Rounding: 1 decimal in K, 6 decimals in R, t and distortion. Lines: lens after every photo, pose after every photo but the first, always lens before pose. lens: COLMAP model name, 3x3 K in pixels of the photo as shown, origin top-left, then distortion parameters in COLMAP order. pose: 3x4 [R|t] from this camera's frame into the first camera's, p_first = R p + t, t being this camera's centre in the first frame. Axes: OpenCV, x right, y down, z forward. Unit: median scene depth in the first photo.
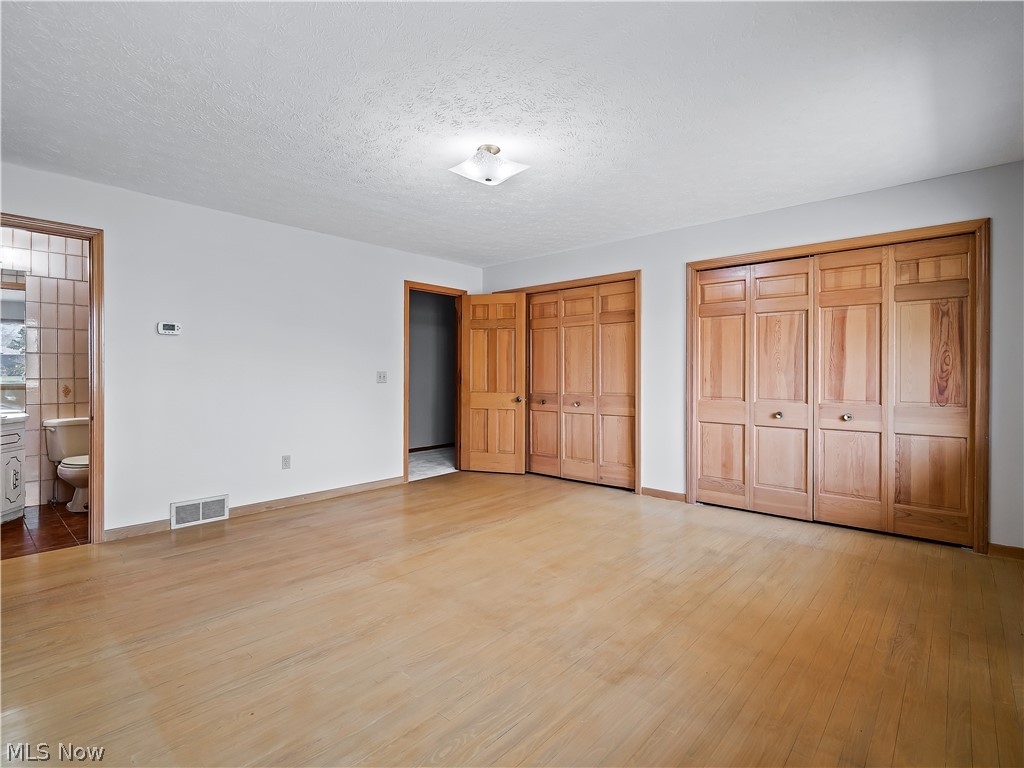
lens RADIAL K [[497.7, 0, 513.5], [0, 497.7, 378.5], [0, 0, 1]] dist [-0.033126, -0.000513]
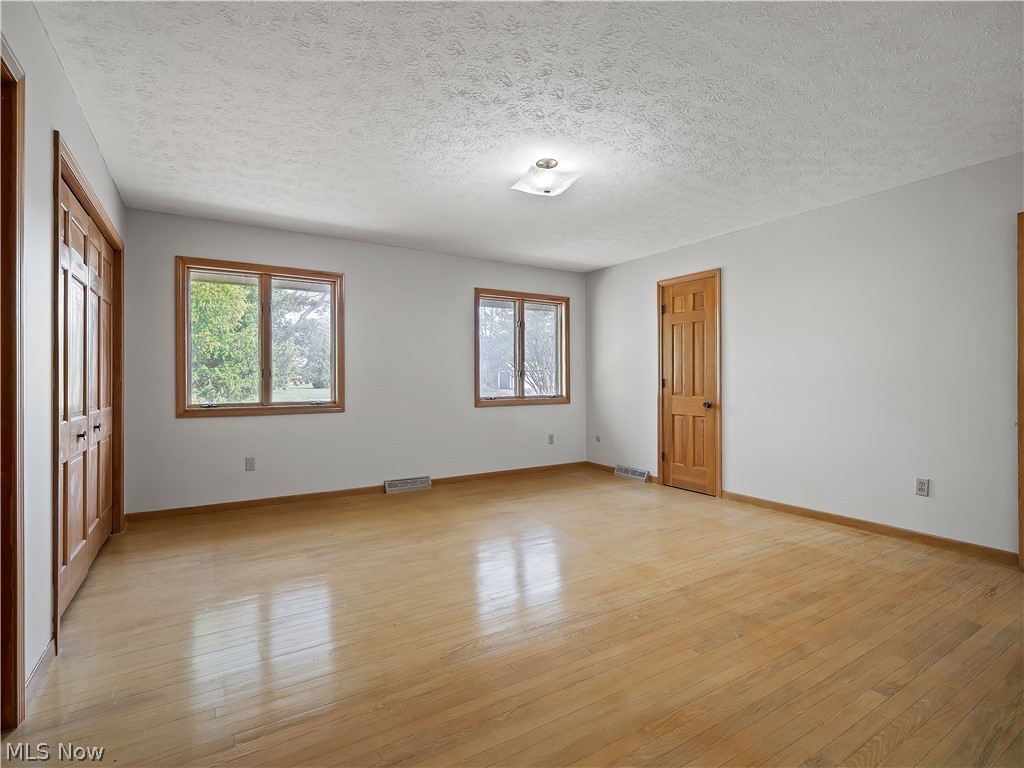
lens RADIAL K [[497.7, 0, 509.6], [0, 497.7, 381.1], [0, 0, 1]] dist [-0.033126, -0.000513]
pose [[-0.957217, 0.001263, 0.289368, -0.260272], [0.004172, 0.999947, 0.009436, -0.002288], [-0.289340, 0.010240, -0.957172, 1.898780]]
